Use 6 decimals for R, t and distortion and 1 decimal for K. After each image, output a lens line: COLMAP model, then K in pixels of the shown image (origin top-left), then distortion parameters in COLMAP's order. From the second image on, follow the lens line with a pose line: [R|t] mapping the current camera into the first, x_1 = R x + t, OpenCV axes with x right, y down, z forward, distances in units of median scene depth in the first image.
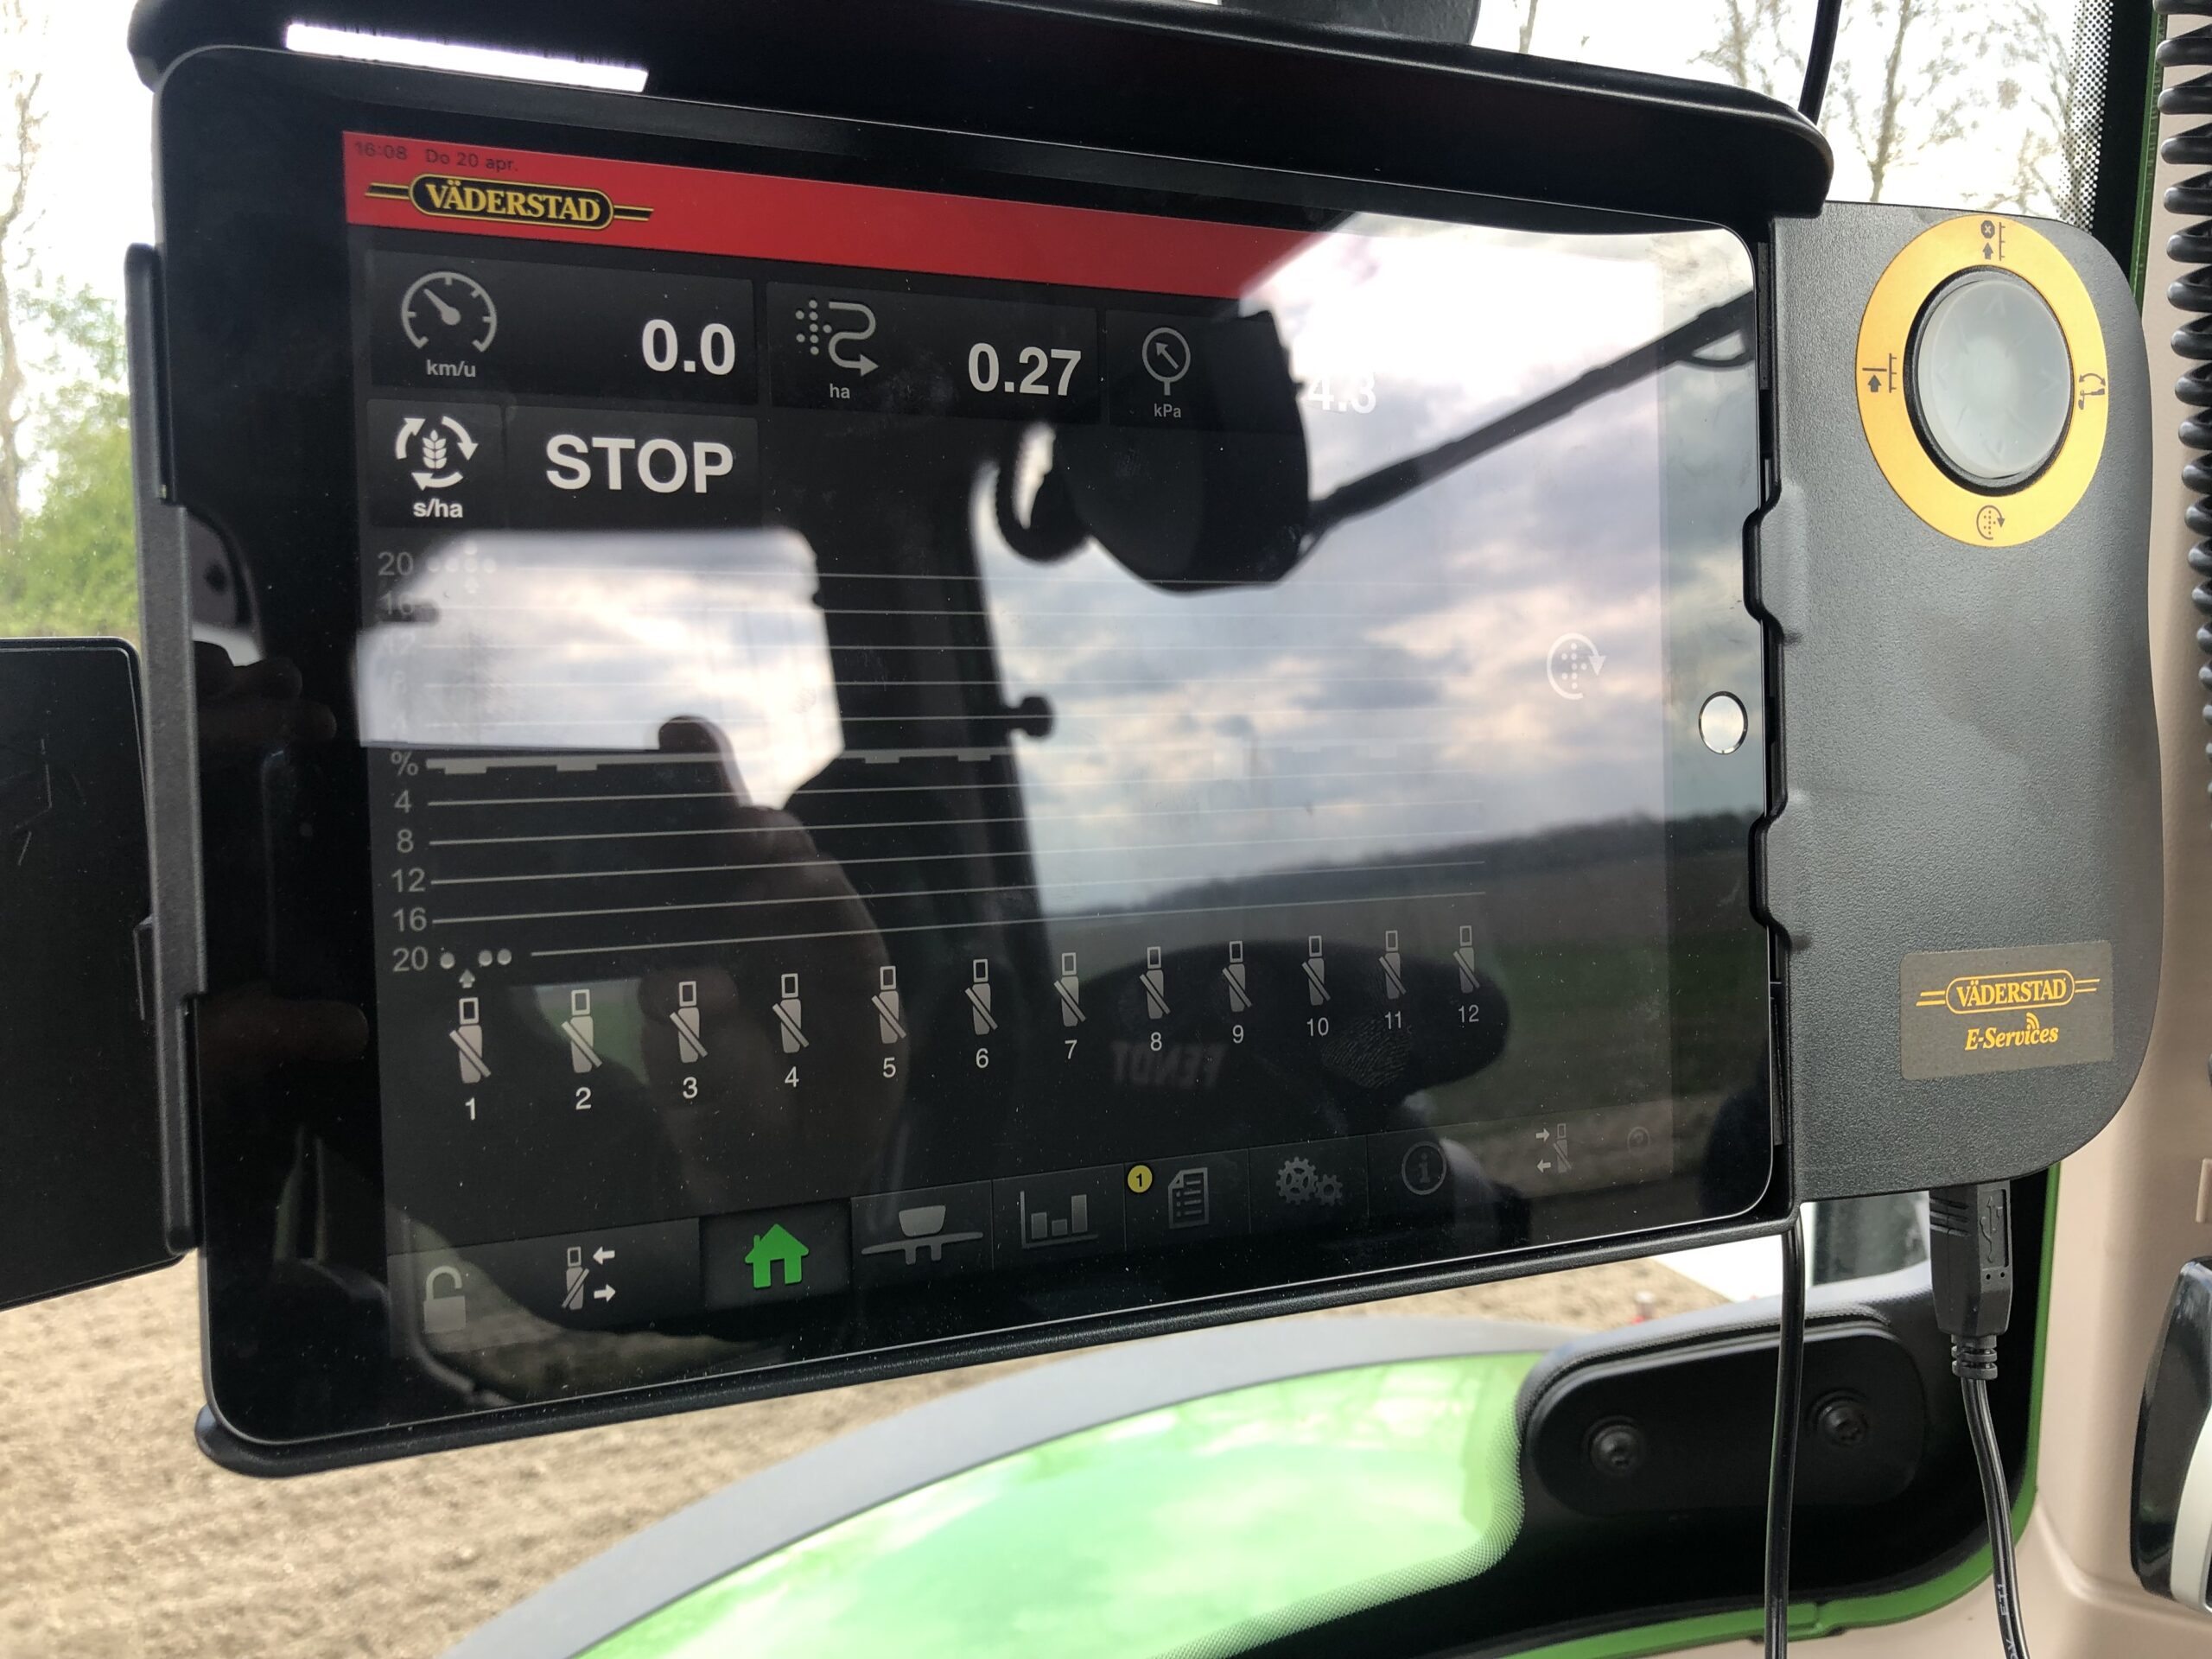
lens RADIAL K [[1841.1, 0, 1093.2], [0, 1841.1, 780.6], [0, 0, 1]] dist [0.047475, -0.013572]
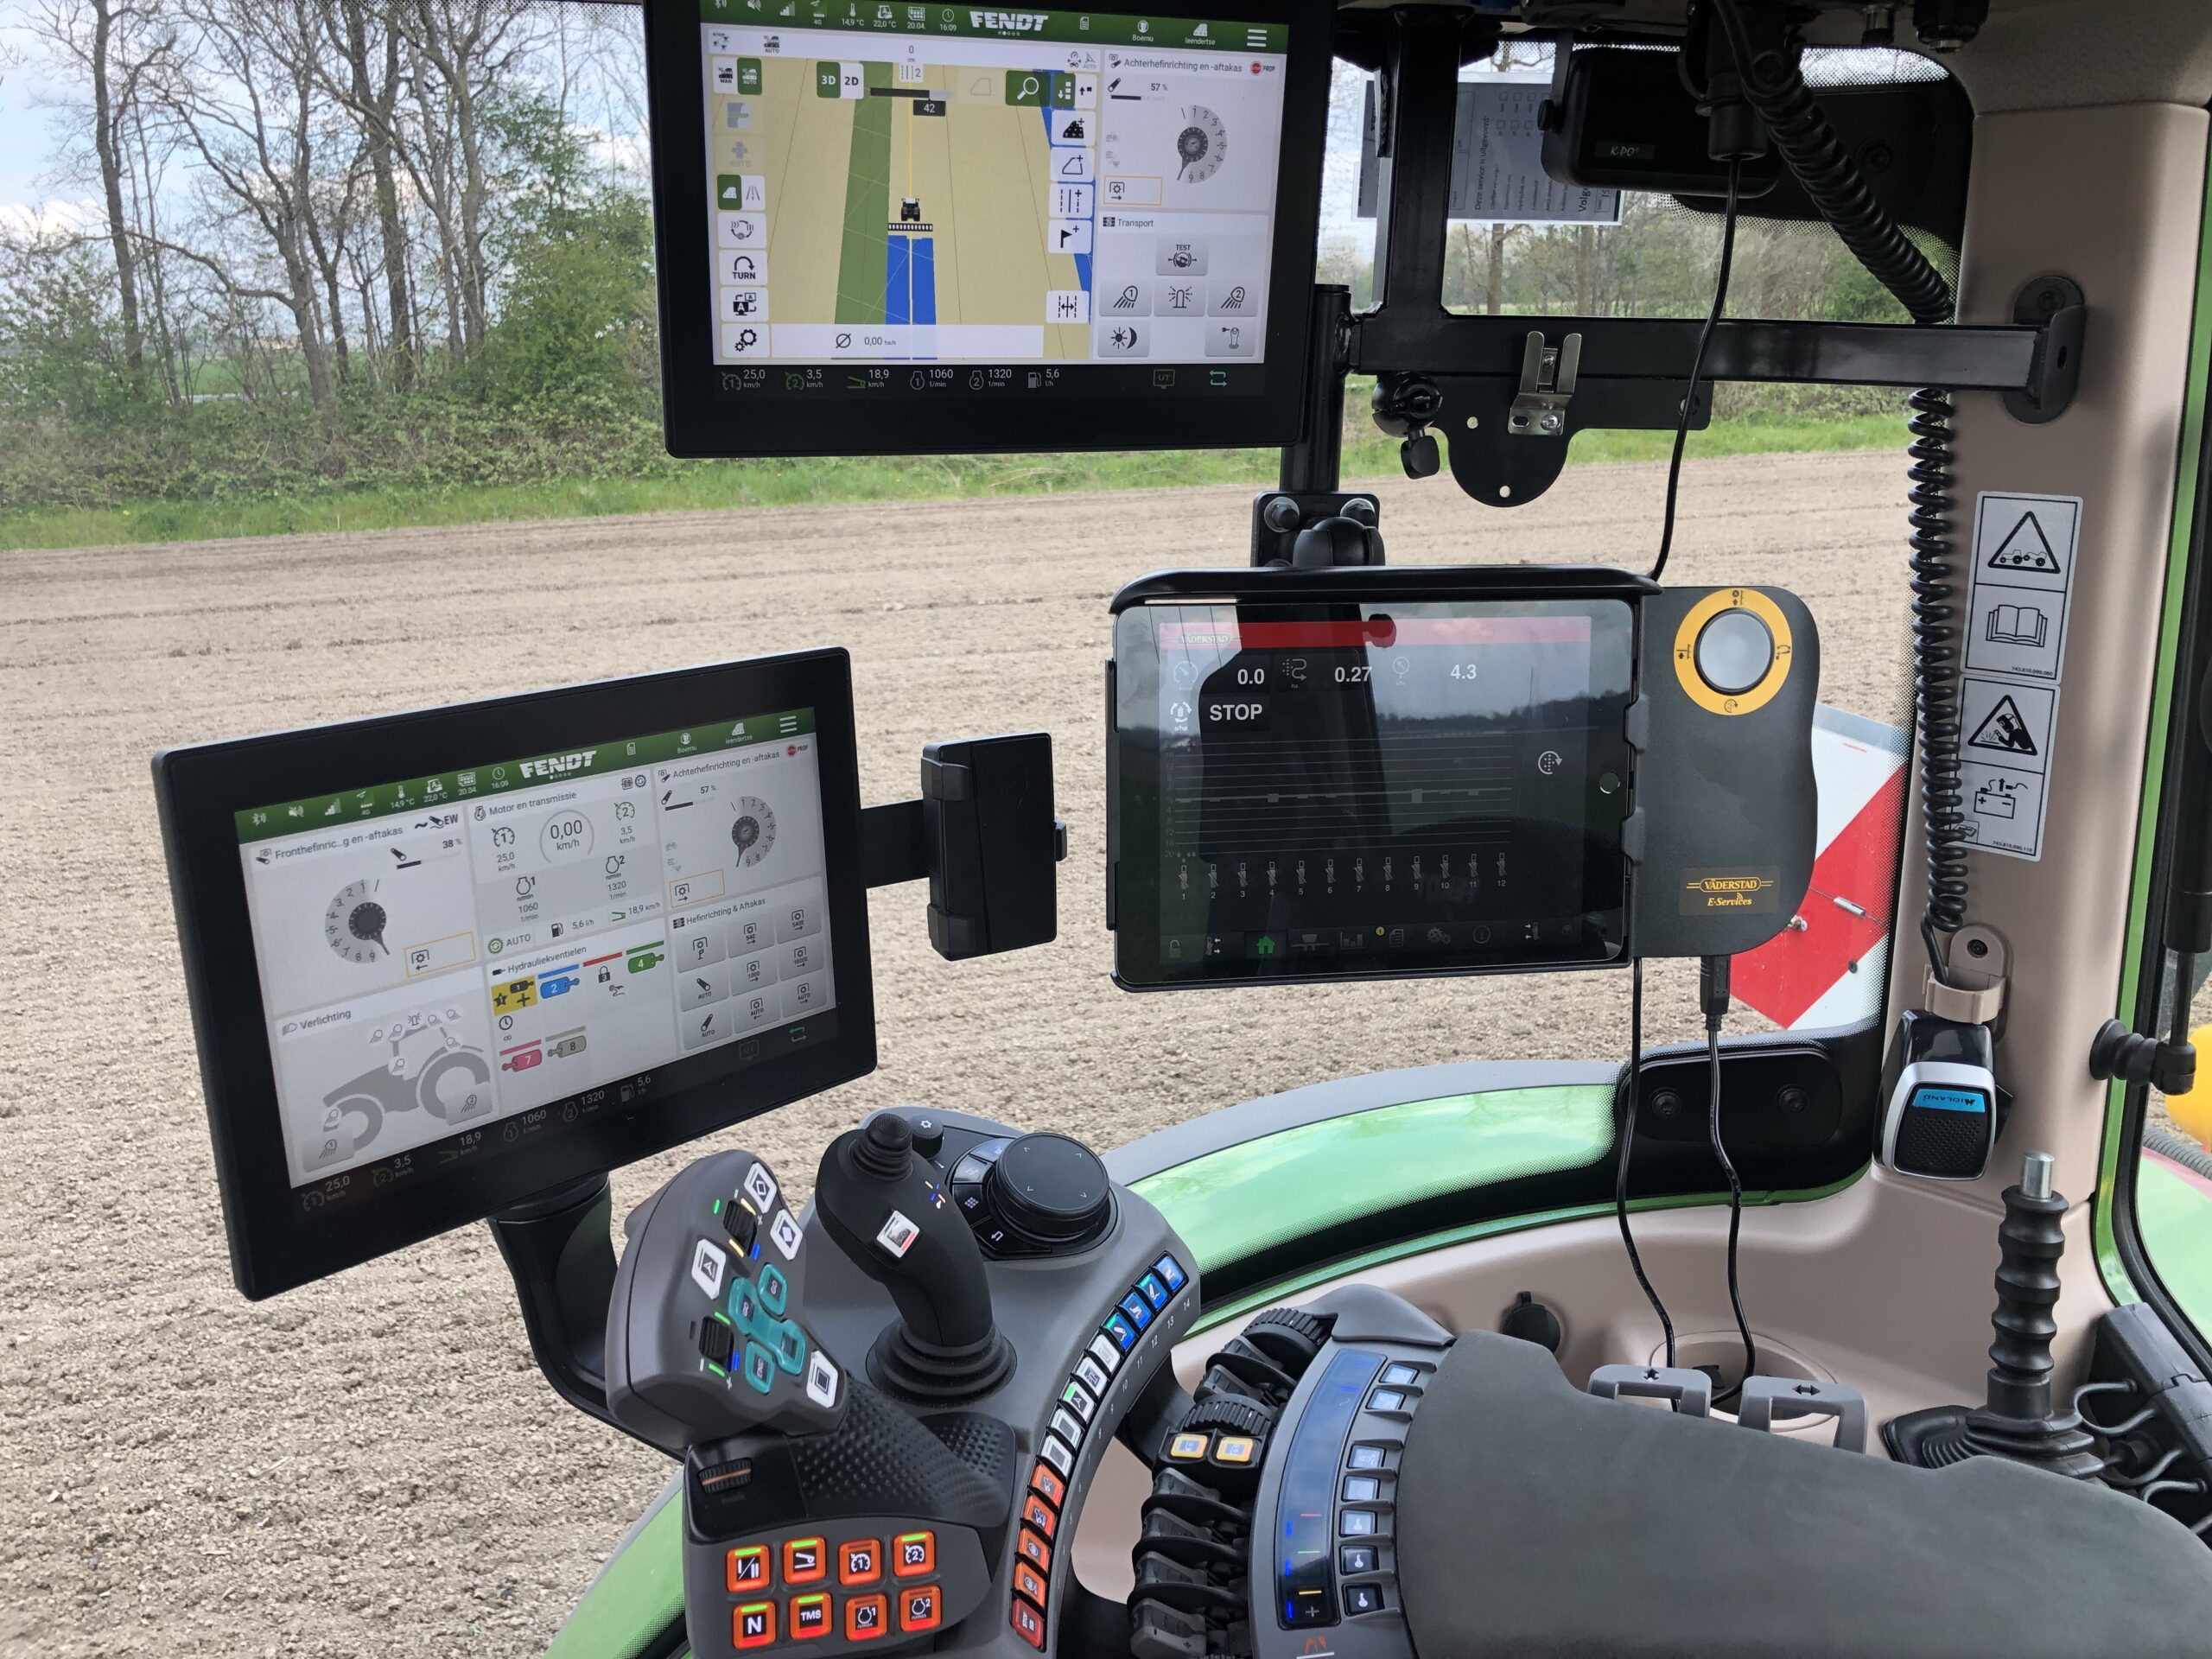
lens RADIAL K [[1841.1, 0, 1093.2], [0, 1841.1, 780.6], [0, 0, 1]] dist [0.047475, -0.013572]
pose [[0.980095, 0.046279, -0.193062, 0.113036], [-0.025021, 0.993491, 0.111132, -0.299263], [0.196948, -0.104089, 0.974873, -1.700929]]
